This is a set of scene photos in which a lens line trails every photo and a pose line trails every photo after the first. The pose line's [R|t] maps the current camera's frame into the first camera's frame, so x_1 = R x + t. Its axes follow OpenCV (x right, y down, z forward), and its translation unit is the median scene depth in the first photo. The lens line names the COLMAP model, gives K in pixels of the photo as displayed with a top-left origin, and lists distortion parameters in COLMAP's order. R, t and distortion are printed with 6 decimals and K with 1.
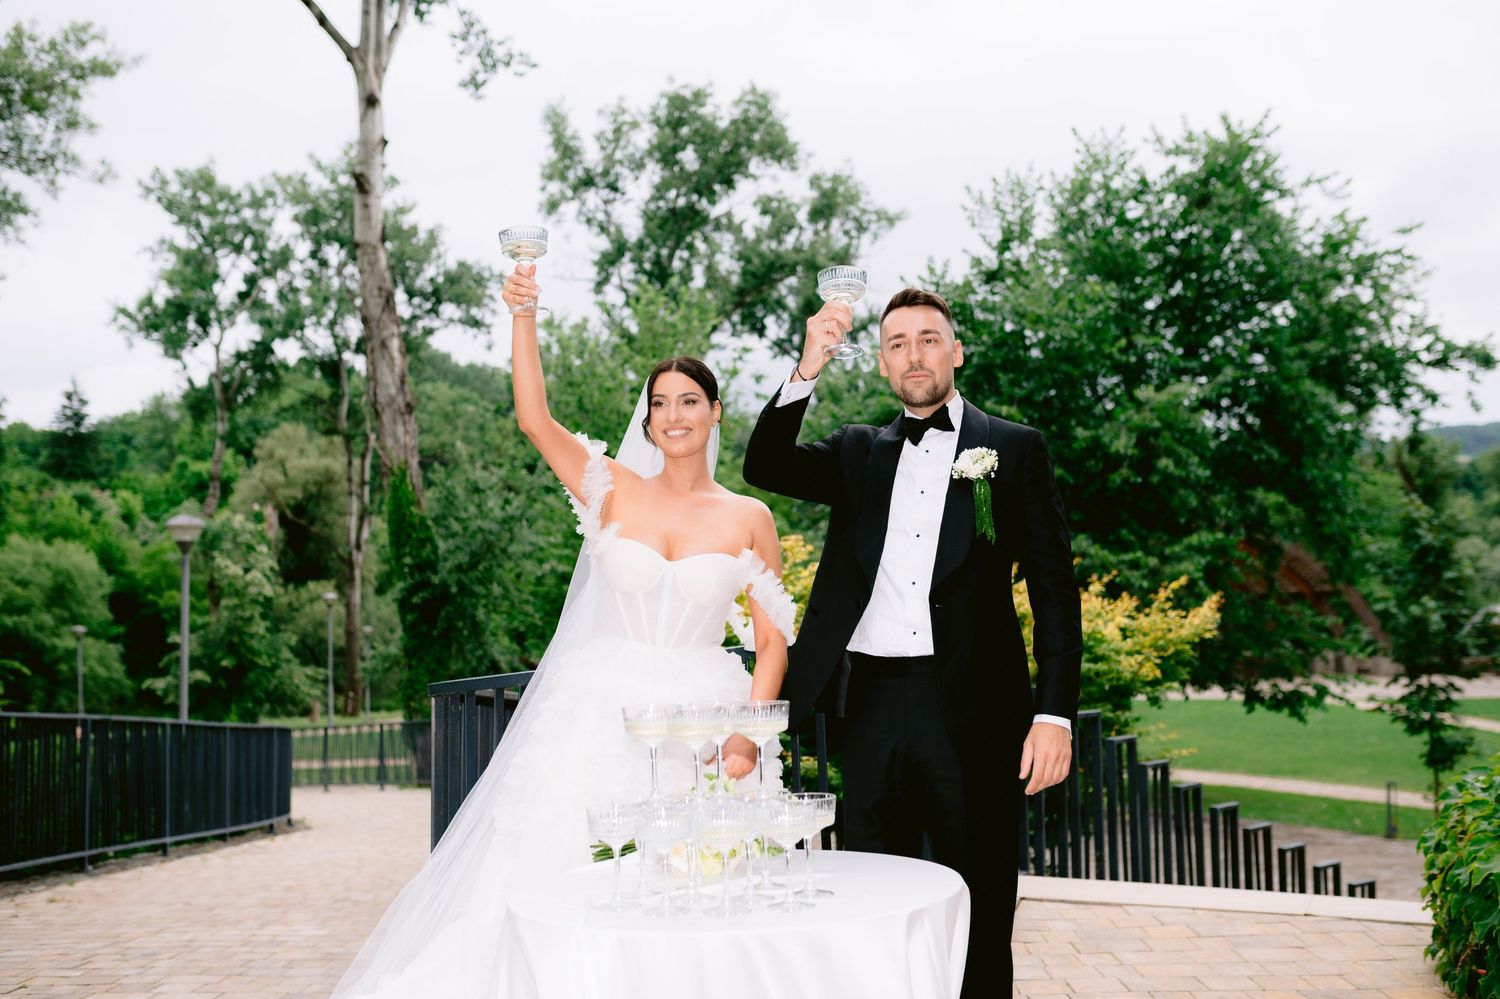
lens RADIAL K [[1404.9, 0, 750.0], [0, 1404.9, 499.5], [0, 0, 1]] dist [0.005465, 0.003846]
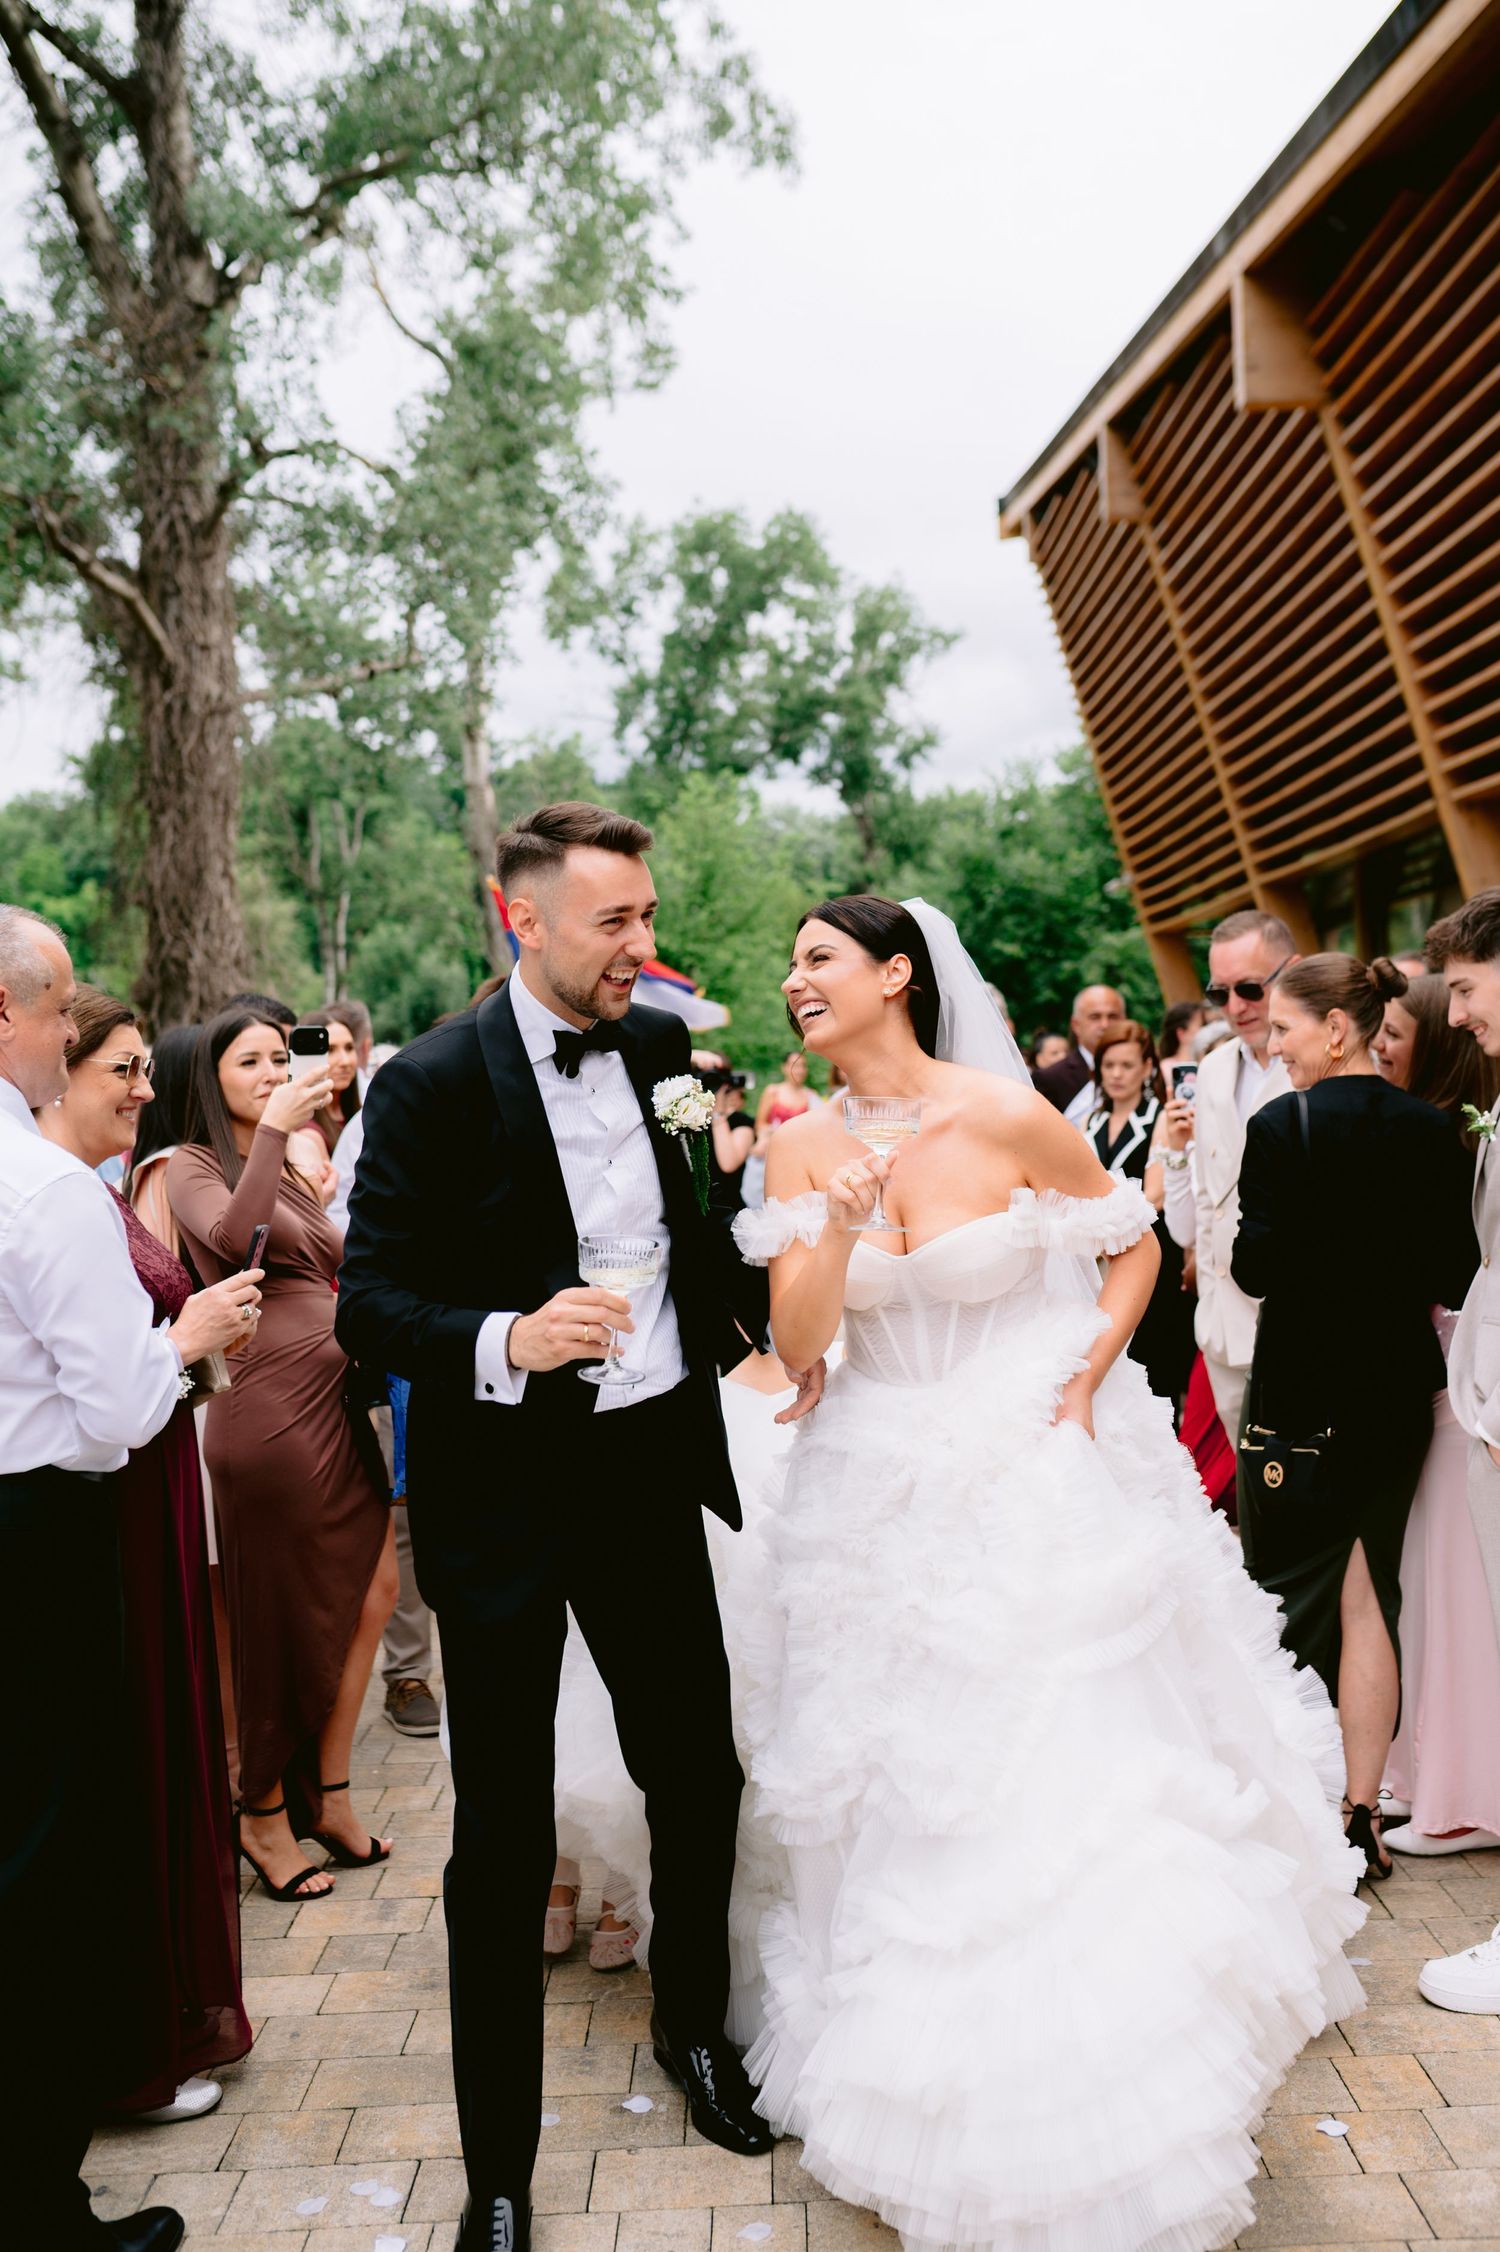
lens RADIAL K [[2109.3, 0, 750.0], [0, 2109.3, 1126.0], [0, 0, 1]] dist [0.005465, 0.003846]
pose [[0.999903, -0.012748, -0.005671, -0.018649], [0.013257, 0.994755, 0.101424, -0.035070], [0.004348, -0.101490, 0.994827, -0.344030]]
